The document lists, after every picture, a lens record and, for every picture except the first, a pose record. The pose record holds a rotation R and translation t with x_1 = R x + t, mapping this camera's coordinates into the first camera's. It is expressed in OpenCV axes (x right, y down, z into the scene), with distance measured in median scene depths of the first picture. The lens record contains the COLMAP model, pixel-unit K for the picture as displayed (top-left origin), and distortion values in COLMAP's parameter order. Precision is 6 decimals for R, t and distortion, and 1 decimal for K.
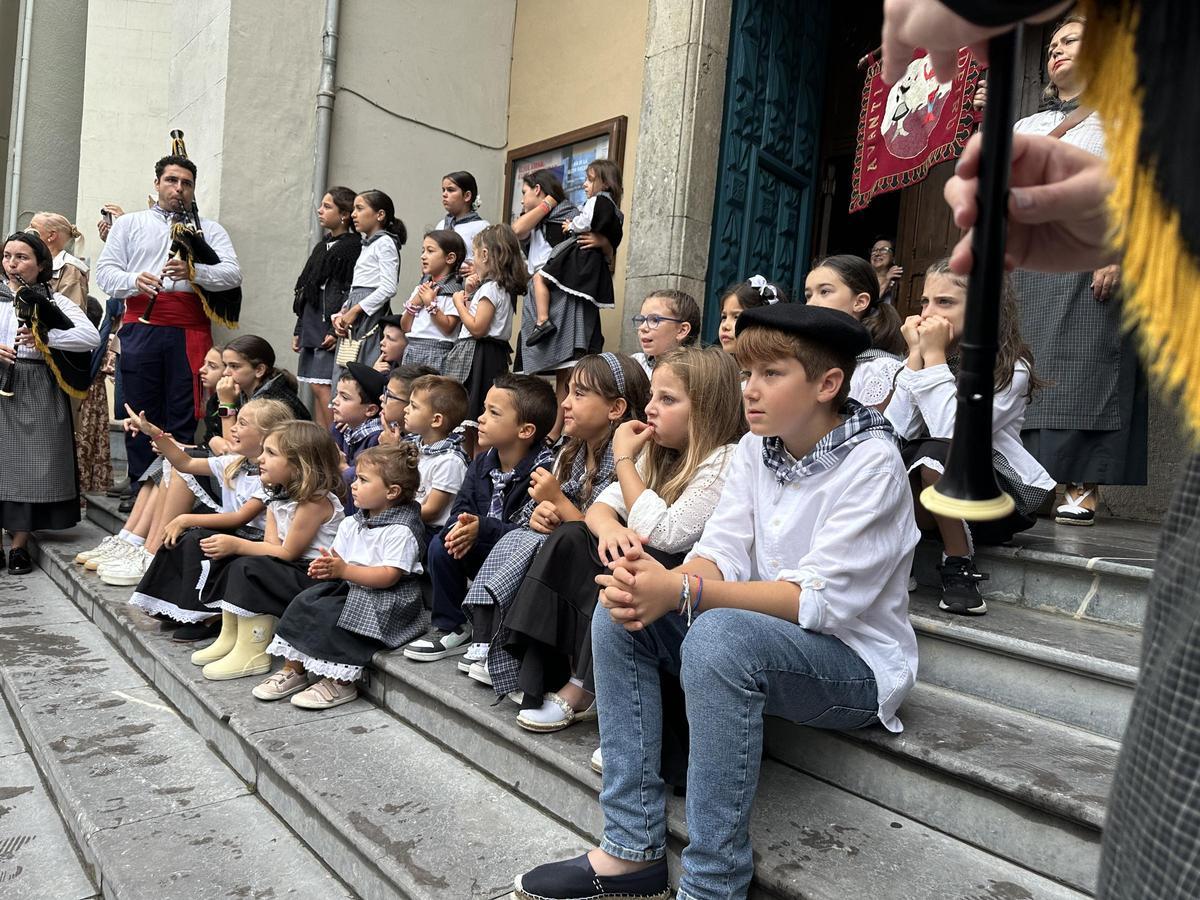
lens RADIAL K [[850.9, 0, 600.0], [0, 850.9, 450.0], [0, 0, 1]] dist [-0.002753, -0.005958]
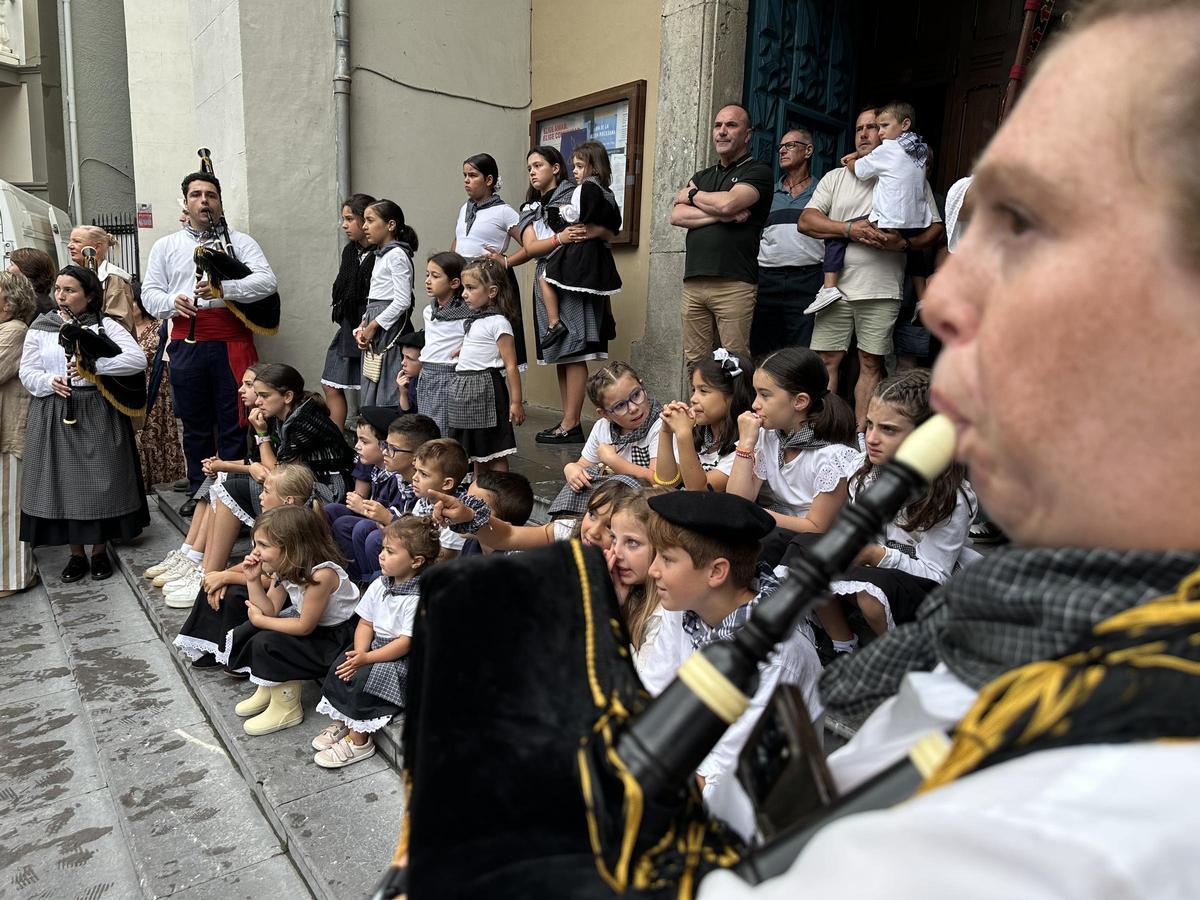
lens RADIAL K [[845.5, 0, 600.0], [0, 845.5, 450.0], [0, 0, 1]] dist [0.018160, -0.021768]
pose [[0.995289, -0.028158, -0.092773, 0.069642], [0.040962, 0.989424, 0.139148, -0.136834], [0.087874, -0.142293, 0.985916, -0.016485]]
